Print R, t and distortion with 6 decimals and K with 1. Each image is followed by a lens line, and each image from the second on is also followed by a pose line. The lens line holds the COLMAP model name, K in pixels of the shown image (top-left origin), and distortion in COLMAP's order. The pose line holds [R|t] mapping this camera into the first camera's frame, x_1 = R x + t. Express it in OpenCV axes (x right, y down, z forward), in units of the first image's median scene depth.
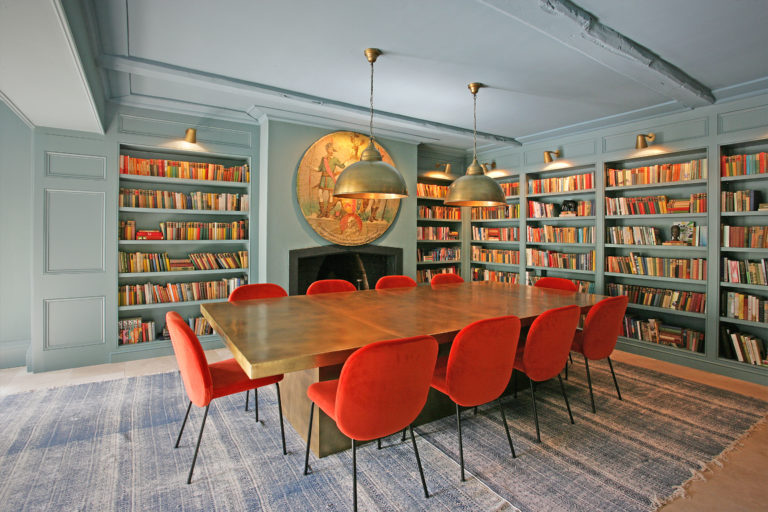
lens RADIAL K [[372.1, 0, 383.5], [0, 372.1, 233.4], [0, 0, 1]] dist [-0.046079, 0.000428]
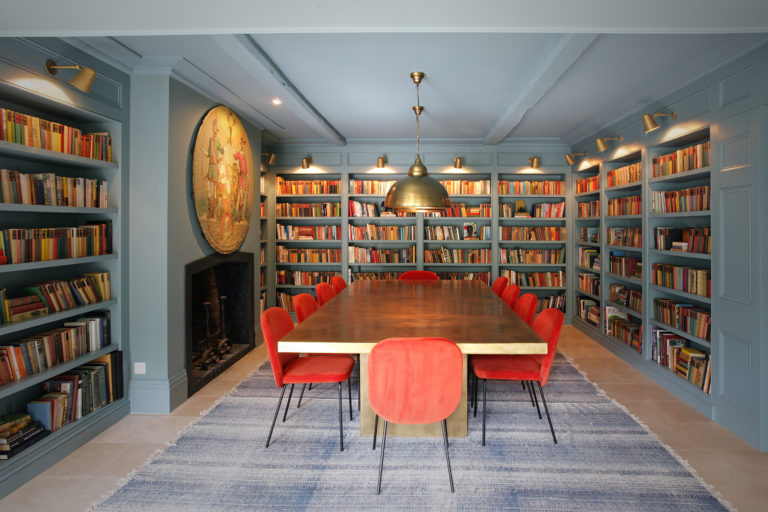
lens RADIAL K [[485.9, 0, 386.2], [0, 485.9, 222.5], [0, 0, 1]] dist [-0.002739, 0.000166]
pose [[0.581701, -0.006484, 0.813377, -0.720158], [0.004699, 0.999978, 0.004611, -0.035227], [-0.813389, 0.001140, 0.581719, 0.138170]]
